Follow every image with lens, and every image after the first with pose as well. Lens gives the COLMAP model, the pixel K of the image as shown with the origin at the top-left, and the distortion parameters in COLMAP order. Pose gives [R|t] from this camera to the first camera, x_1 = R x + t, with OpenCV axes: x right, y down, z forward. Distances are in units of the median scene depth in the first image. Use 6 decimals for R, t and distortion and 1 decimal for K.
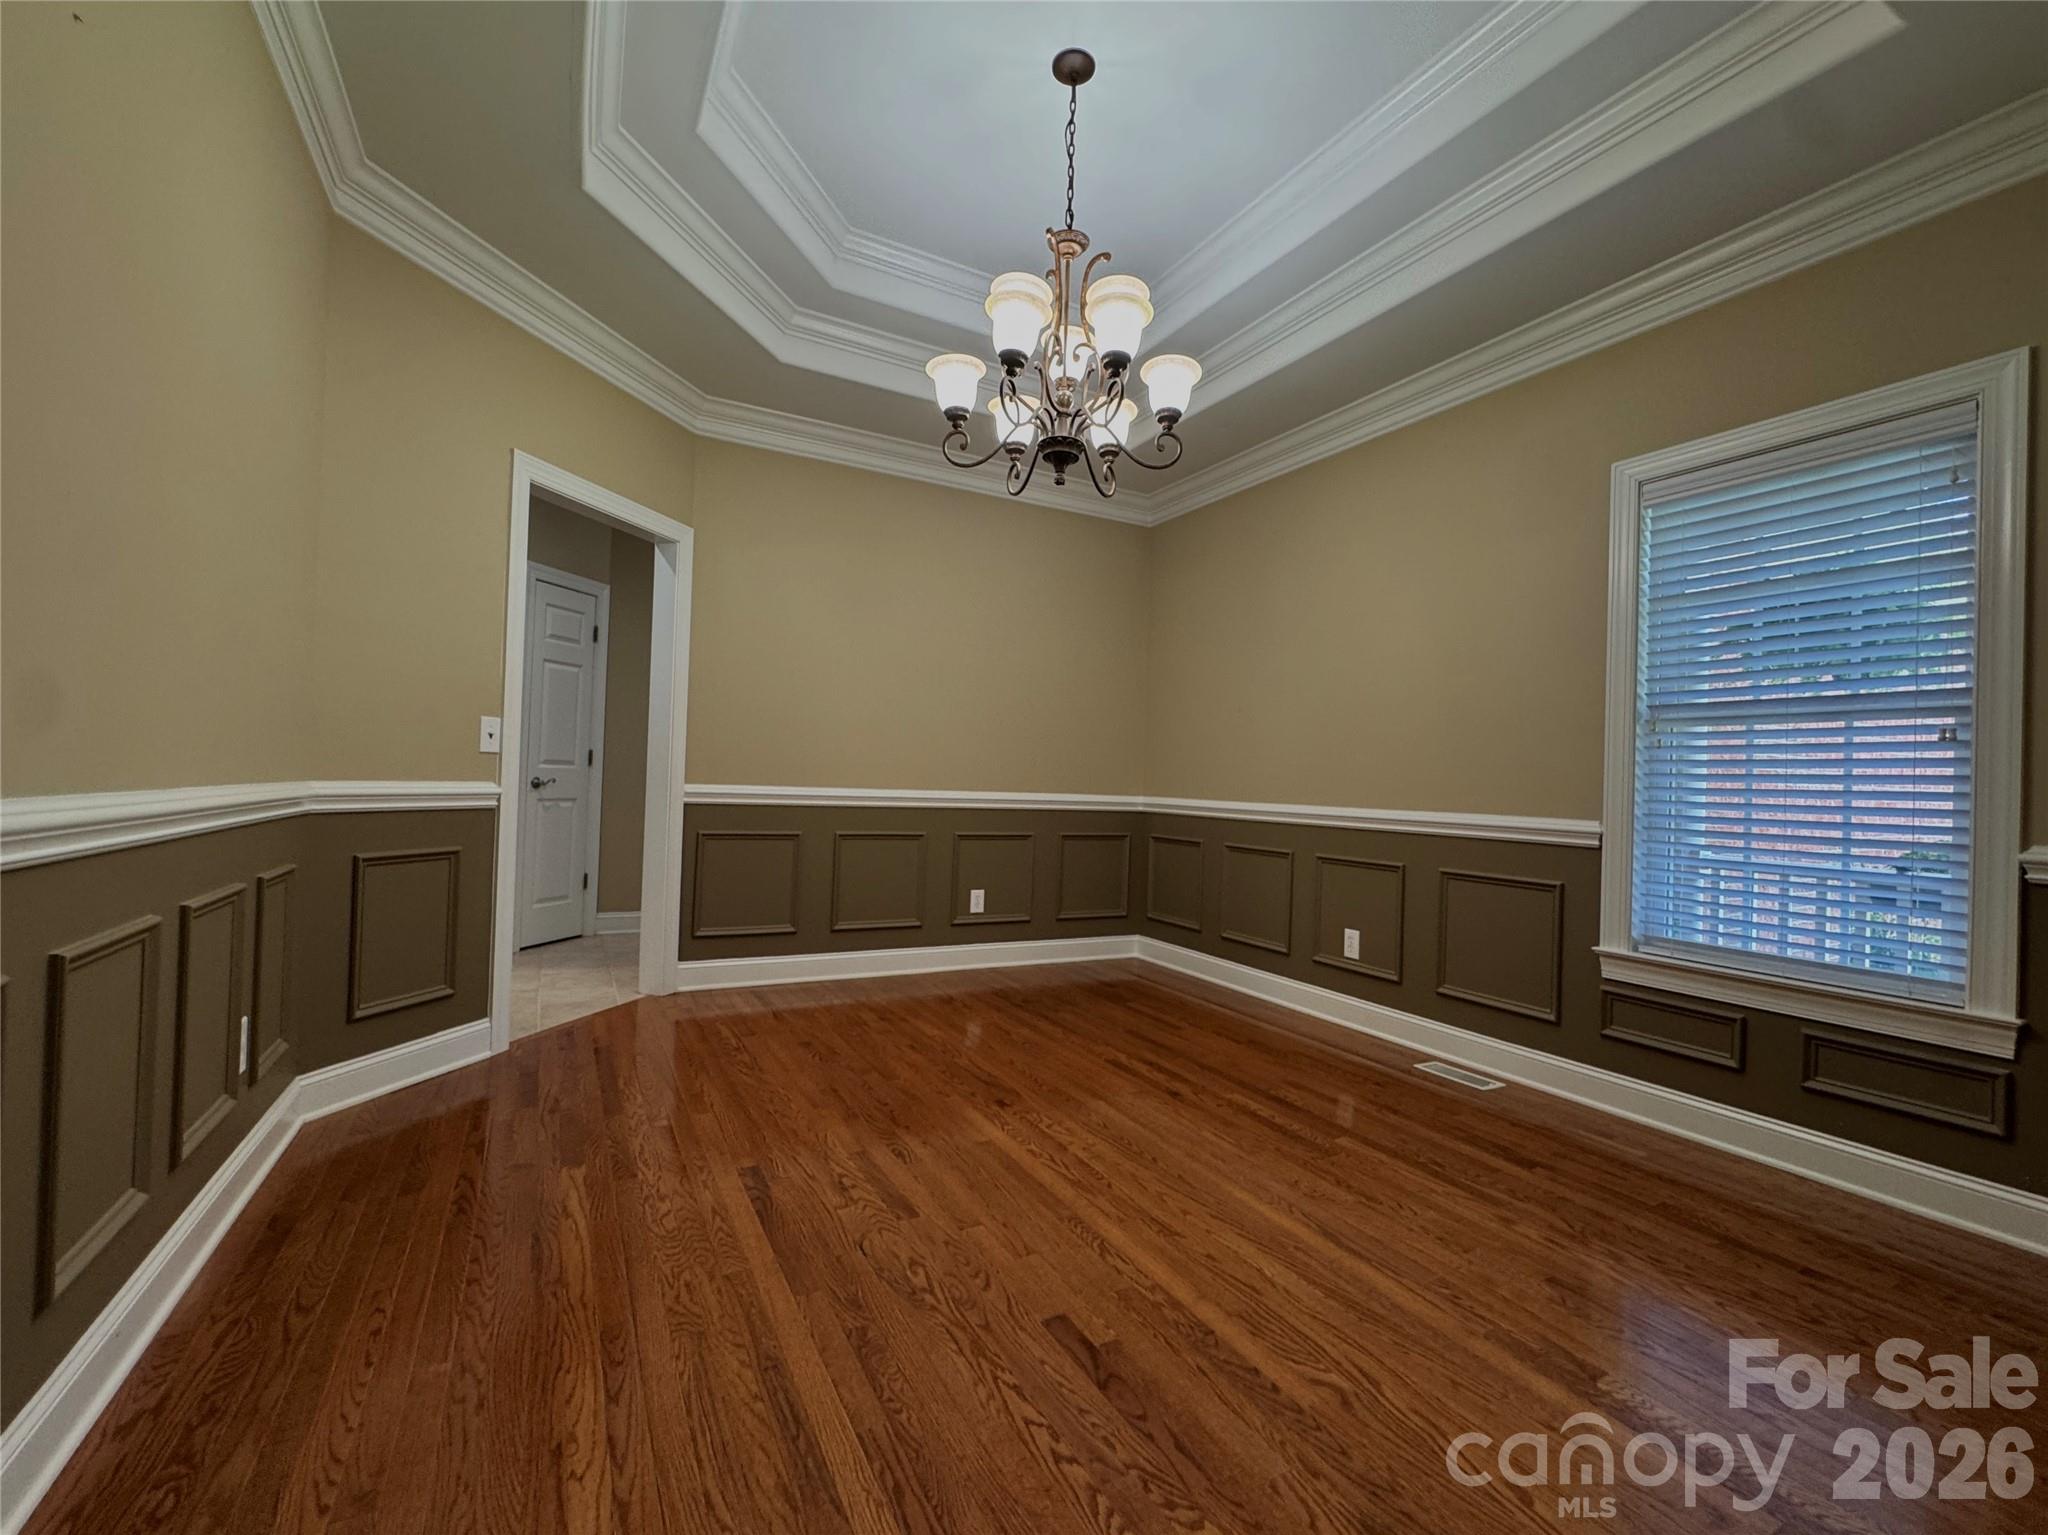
lens RADIAL K [[892.9, 0, 1024.0], [0, 892.9, 767.5], [0, 0, 1]] dist [-0.002959, -0.000290]
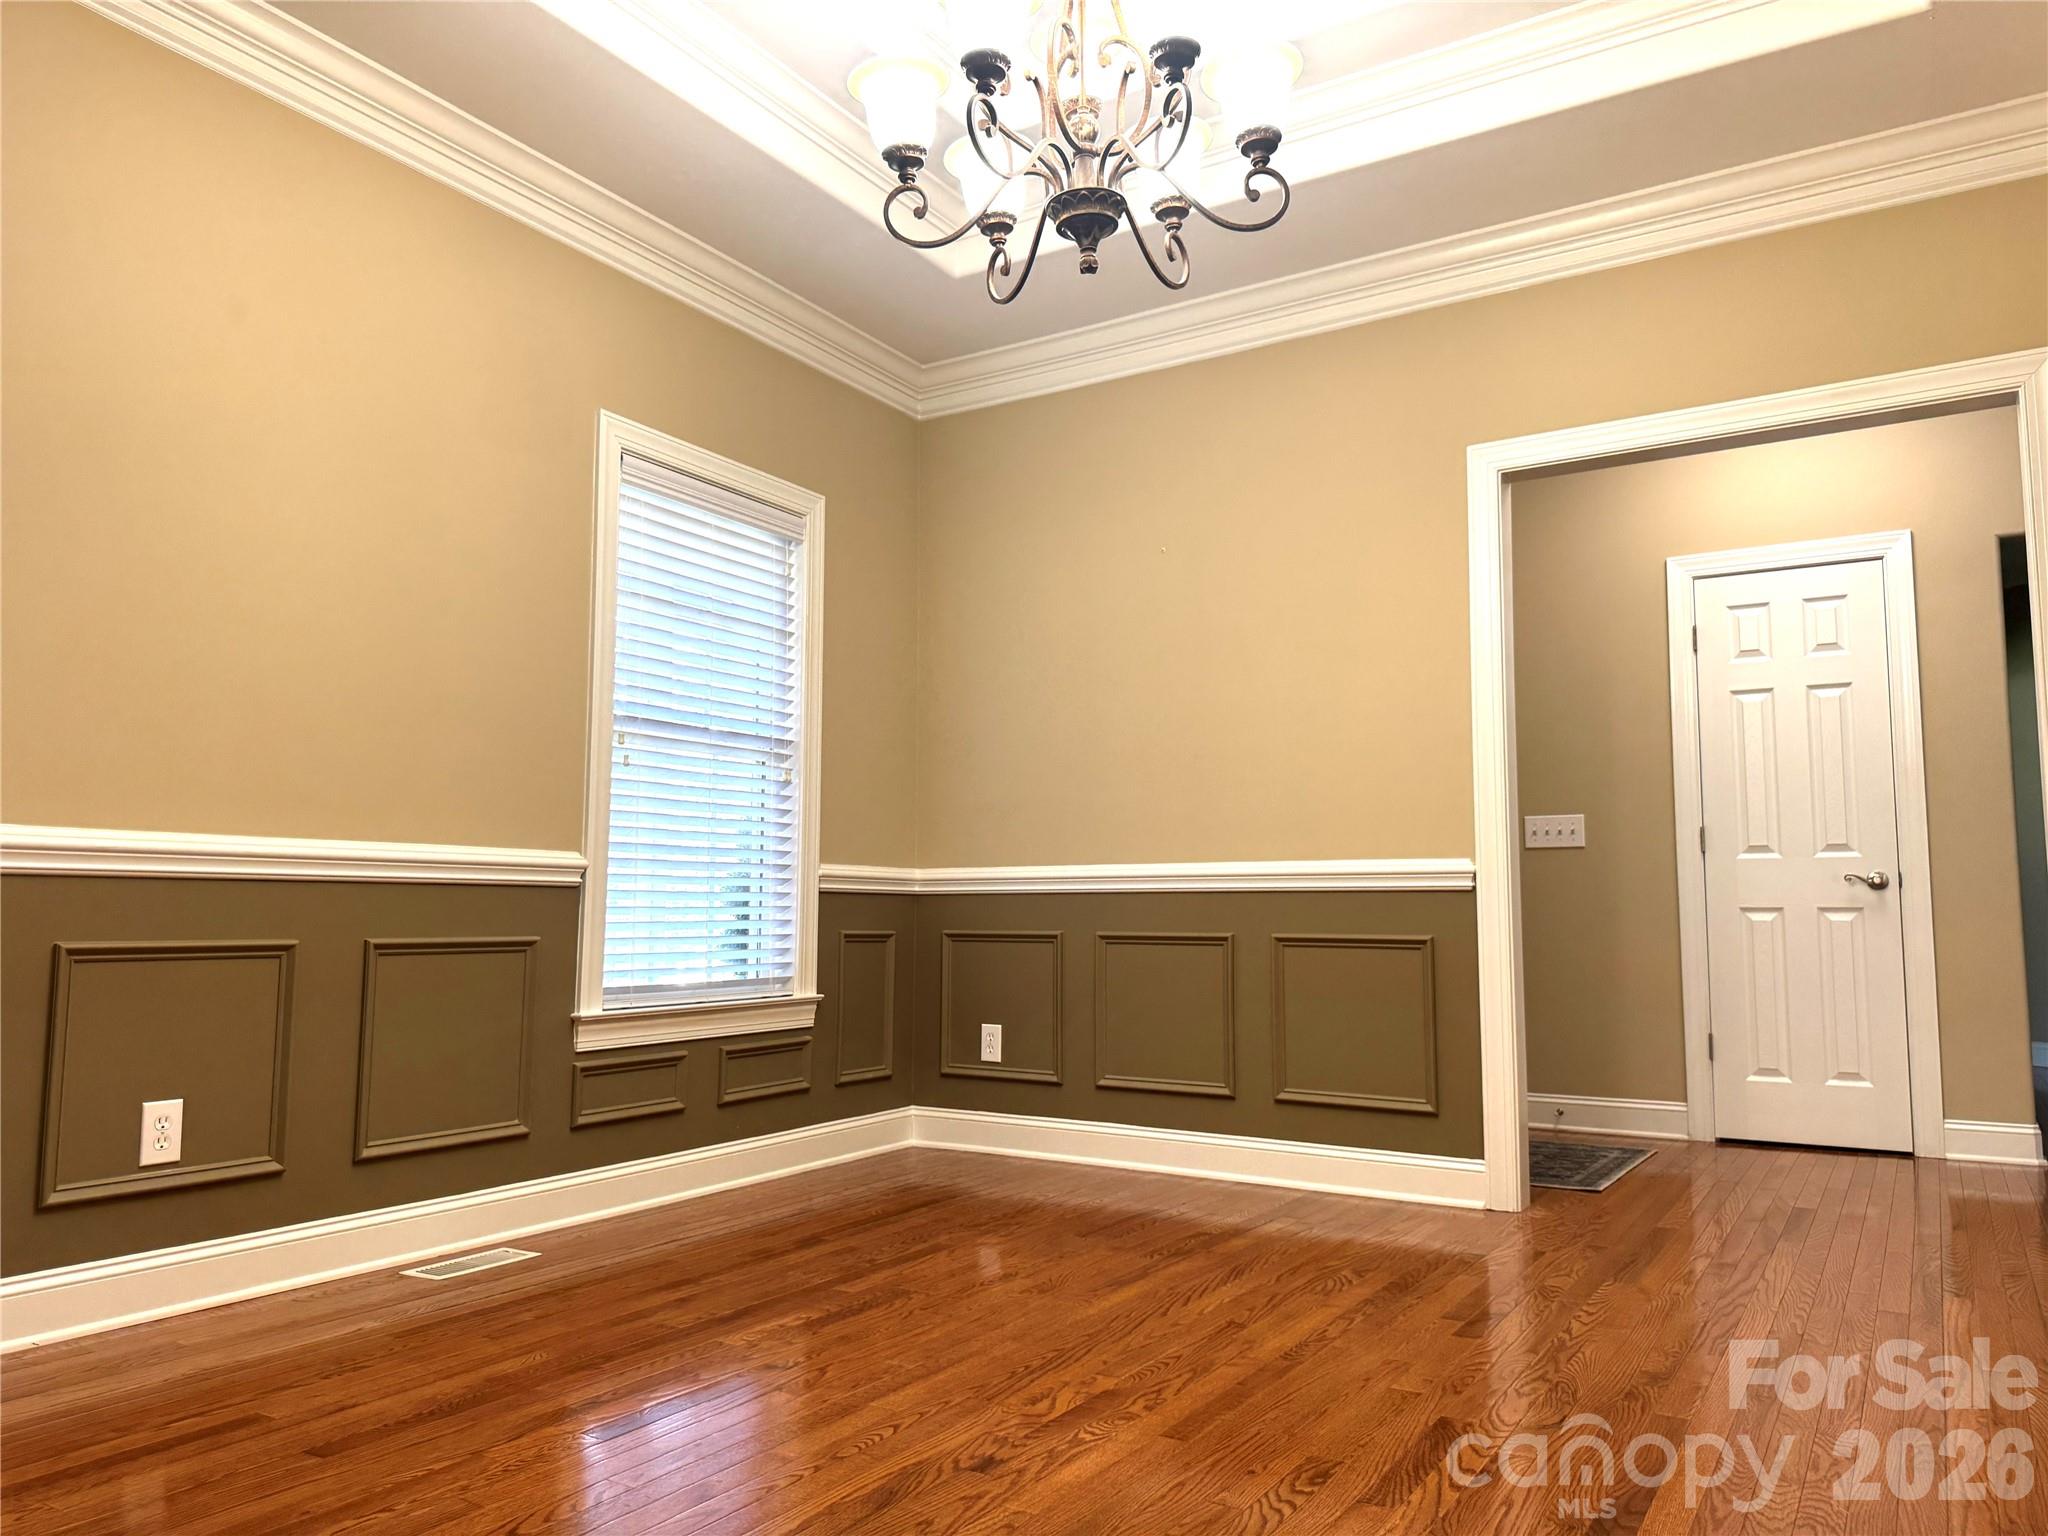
lens RADIAL K [[1443.1, 0, 1033.6], [0, 1443.1, 769.2], [0, 0, 1]] dist [0.128637, -0.220154]
pose [[-0.502223, 0.045643, 0.863533, -0.797192], [-0.033390, 0.996838, -0.072108, 0.079006], [-0.864093, -0.065047, -0.499111, 1.548435]]
